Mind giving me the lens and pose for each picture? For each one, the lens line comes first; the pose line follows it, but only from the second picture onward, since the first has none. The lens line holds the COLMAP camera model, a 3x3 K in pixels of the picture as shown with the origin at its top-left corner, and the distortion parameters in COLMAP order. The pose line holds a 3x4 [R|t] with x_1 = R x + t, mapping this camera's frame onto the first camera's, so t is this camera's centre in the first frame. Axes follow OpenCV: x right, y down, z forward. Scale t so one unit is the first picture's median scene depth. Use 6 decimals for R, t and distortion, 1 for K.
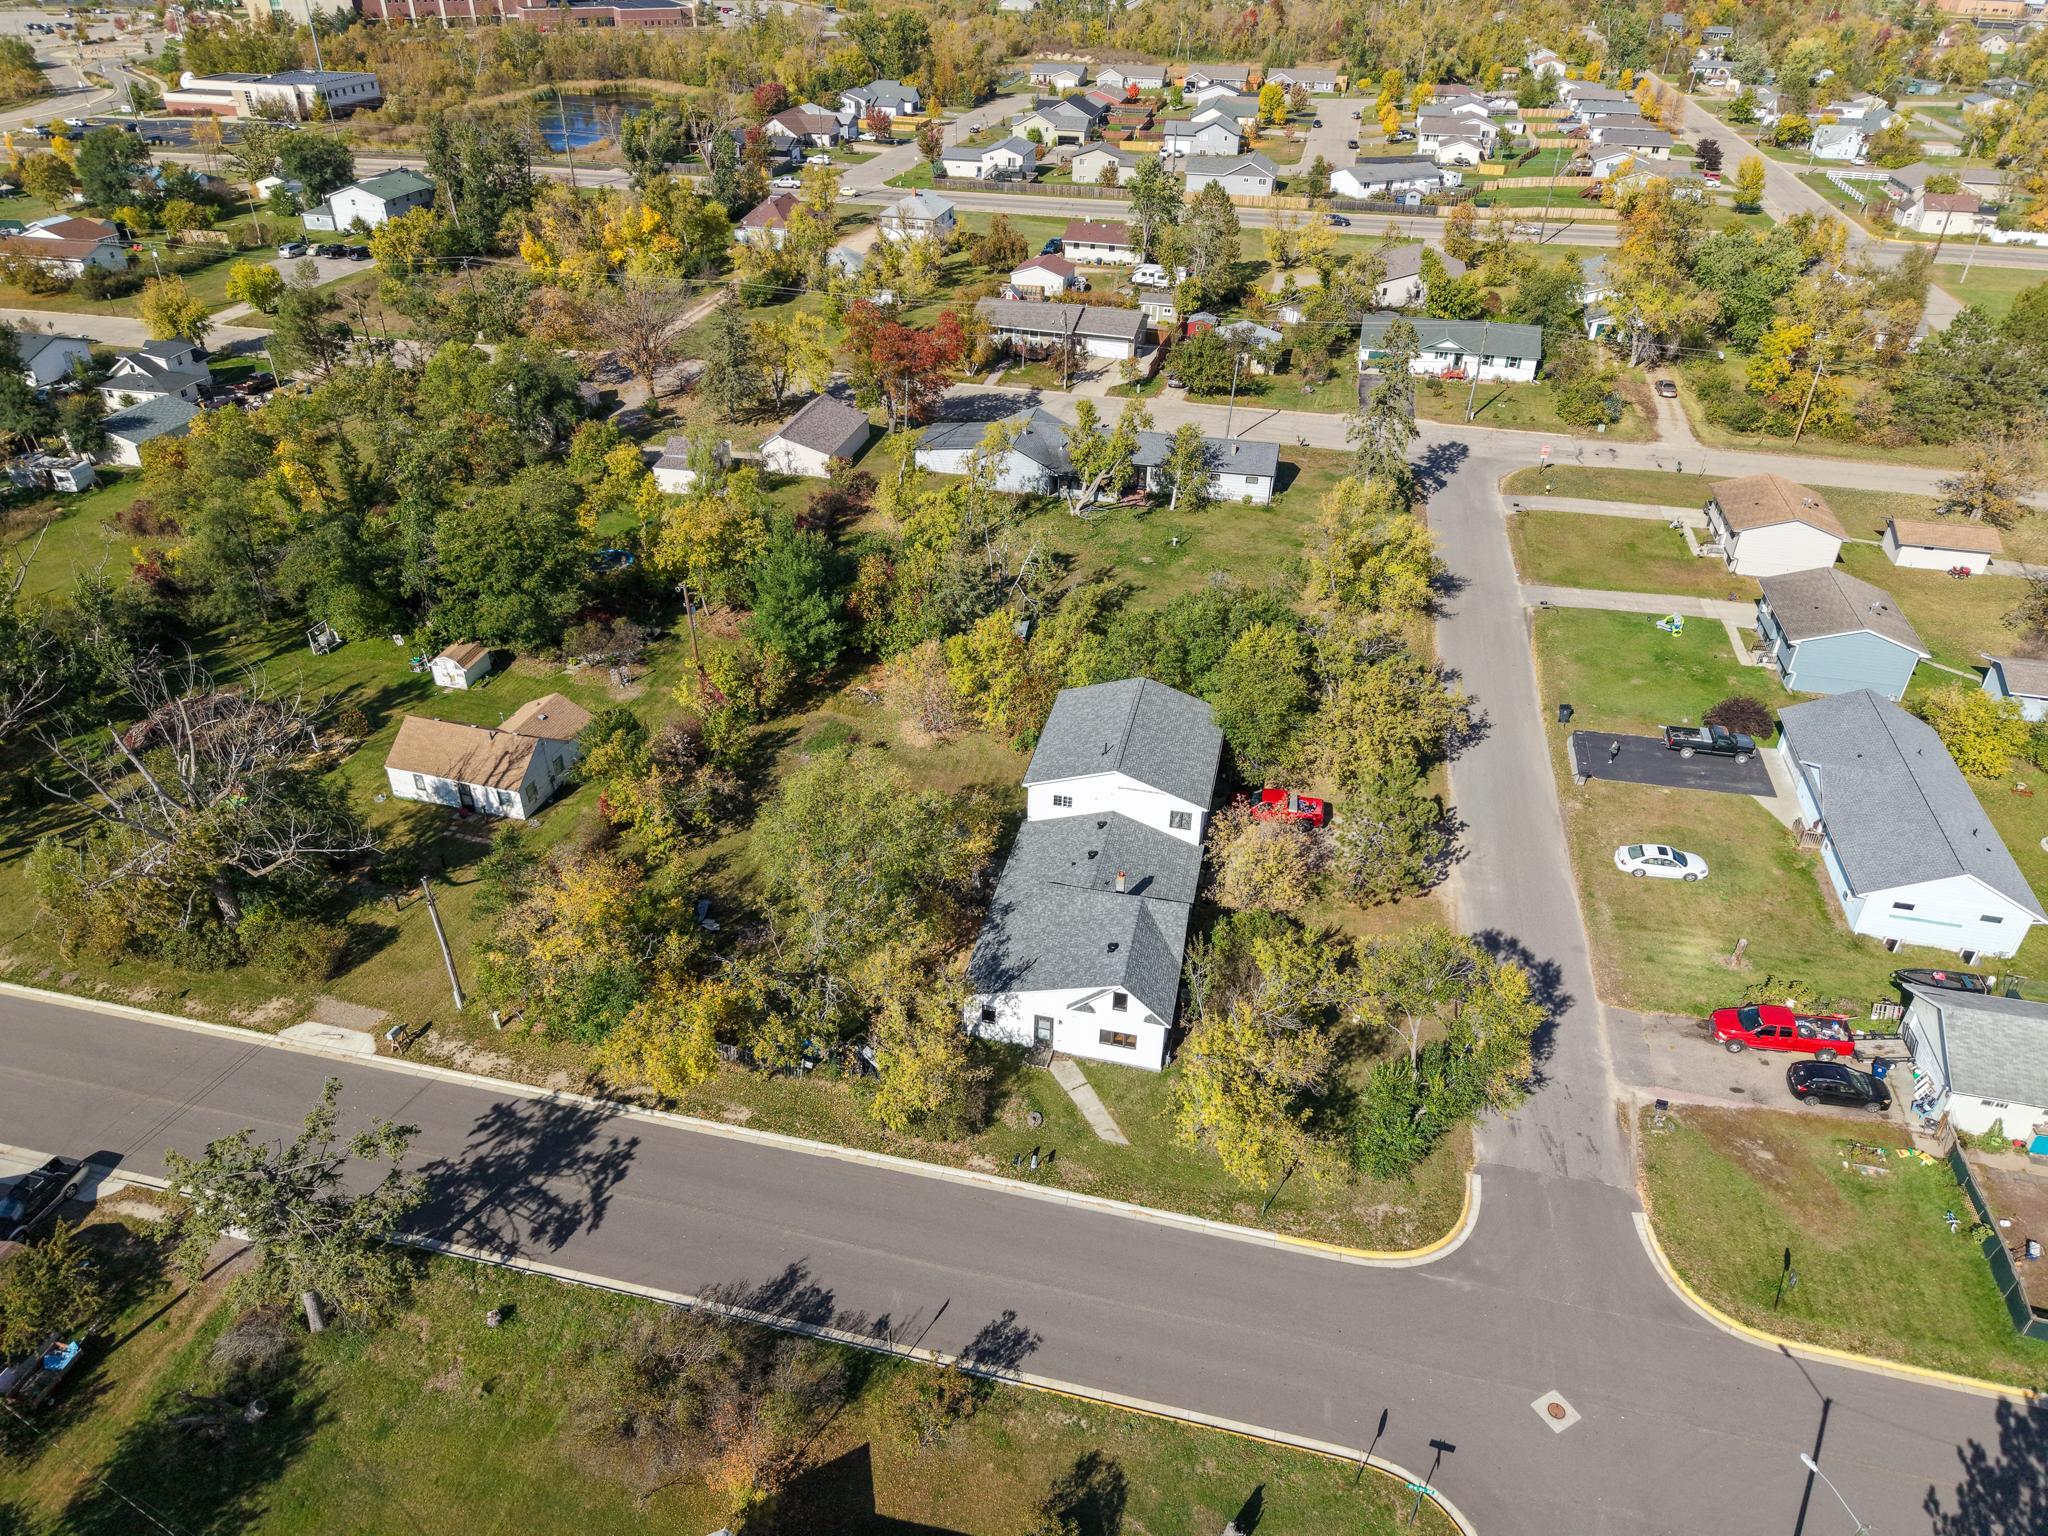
lens RADIAL K [[1403.4, 0, 1017.6], [0, 1403.4, 724.5], [0, 0, 1]] dist [0.010140, -0.007126]
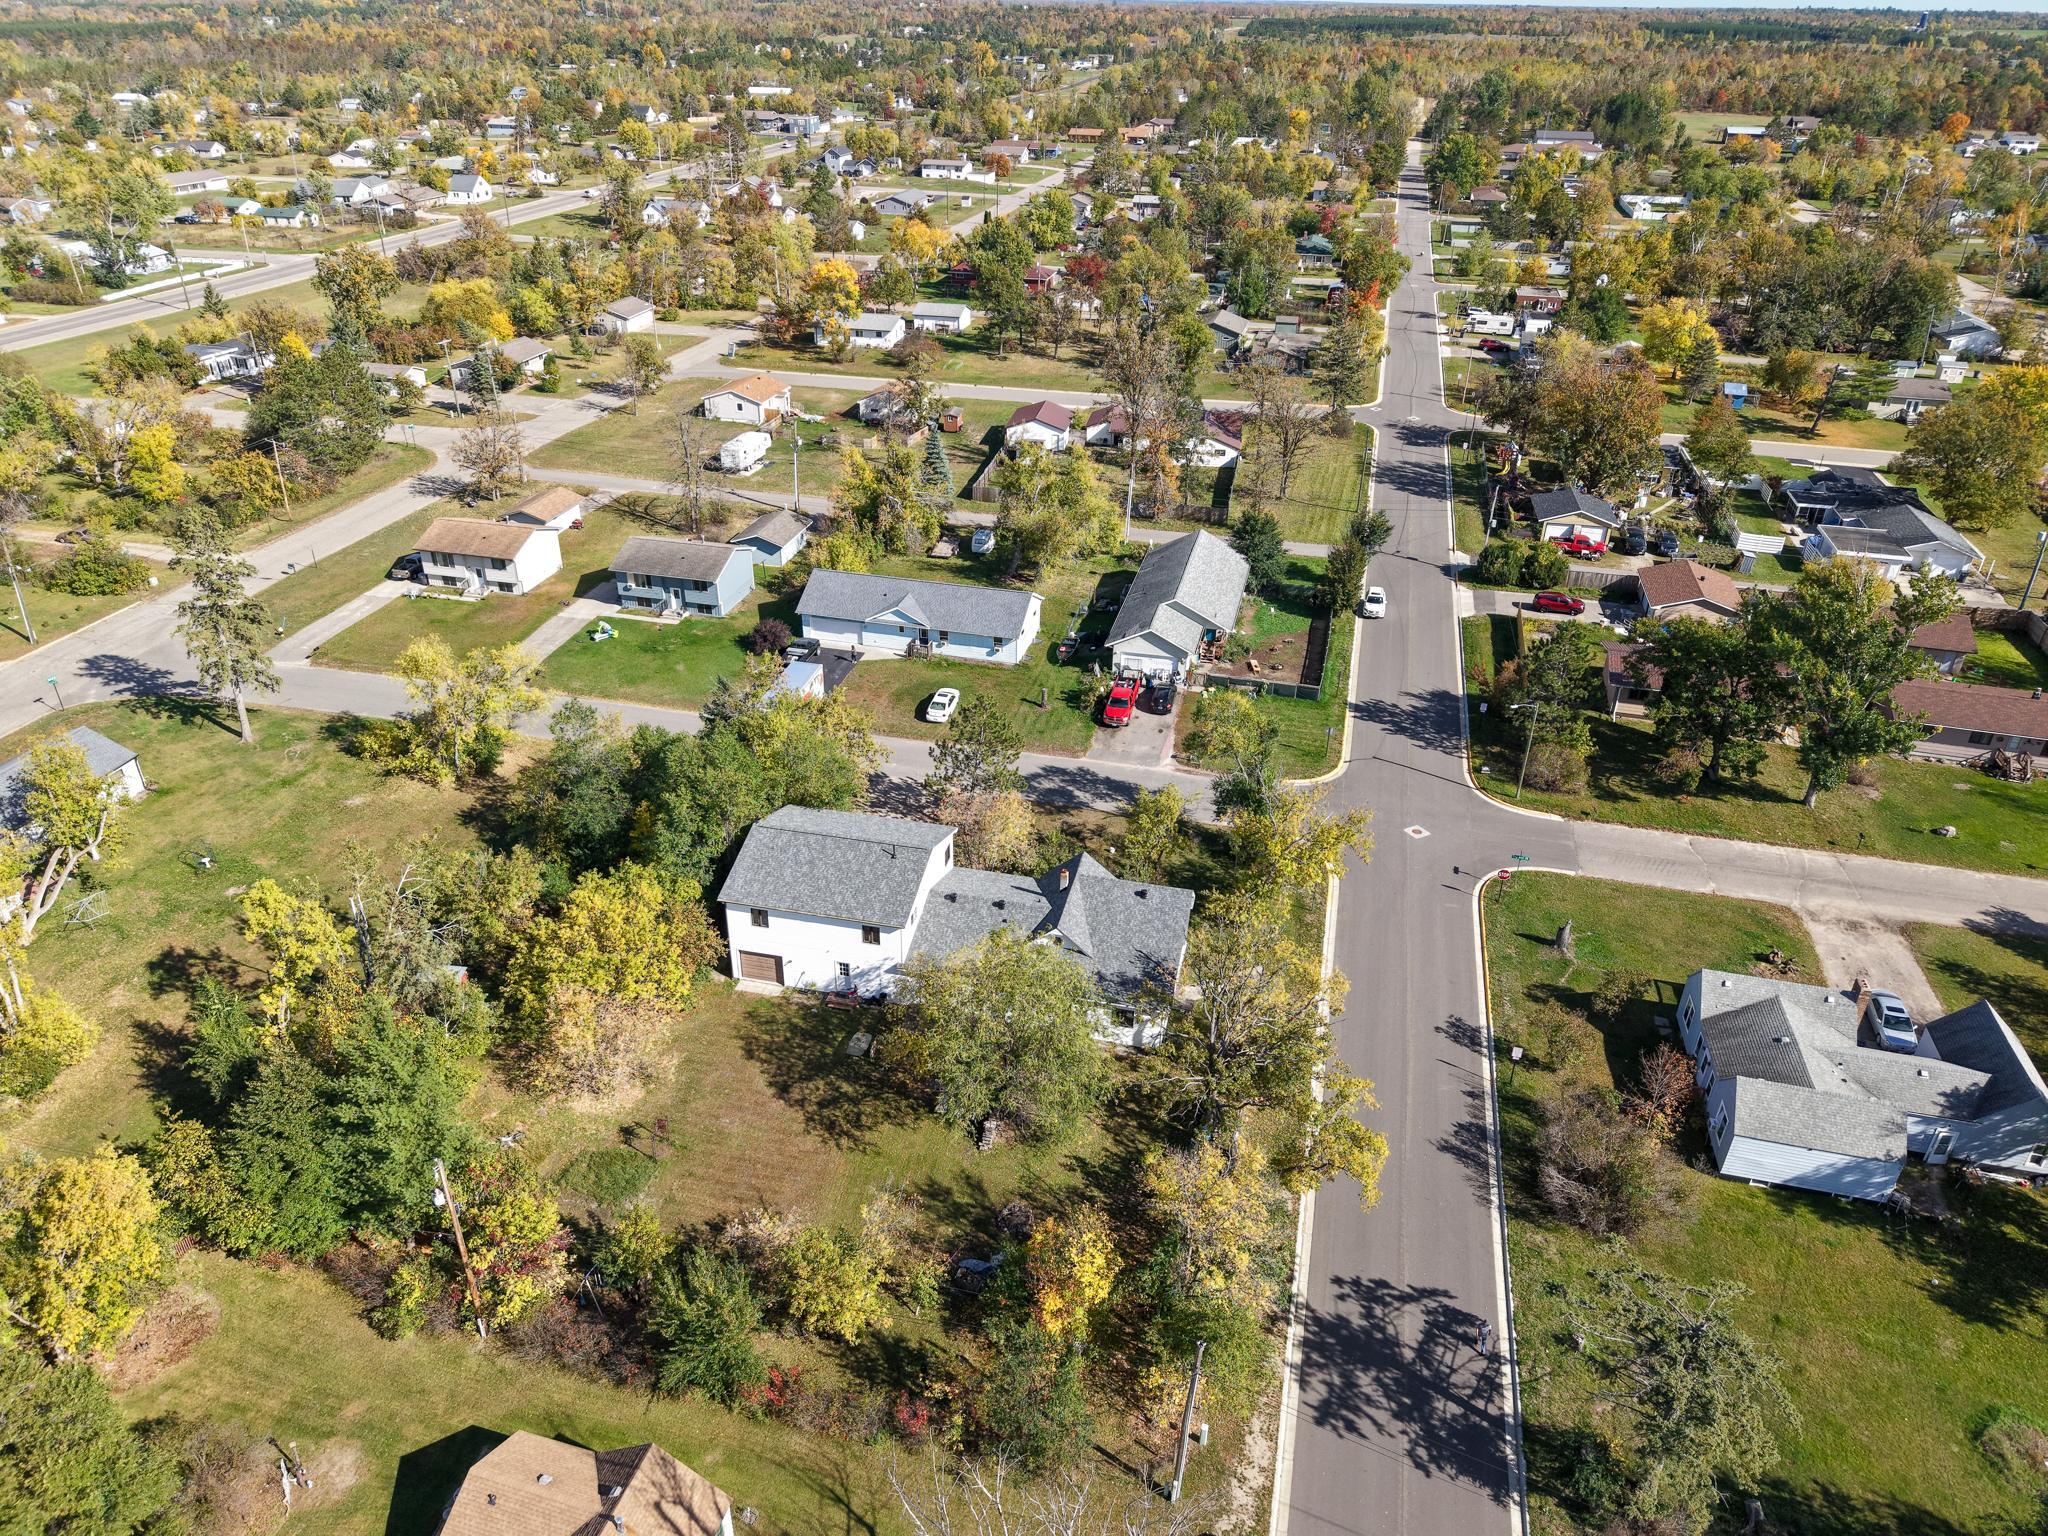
lens RADIAL K [[1368.4, 0, 1024.0], [0, 1368.4, 768.0], [0, 0, 1]] dist [0.047796, -0.063395]
pose [[0.006096, -0.498276, 0.866997, -0.575809], [0.508143, 0.748273, 0.426472, -0.302651], [-0.861251, 0.437958, 0.257757, 0.488810]]
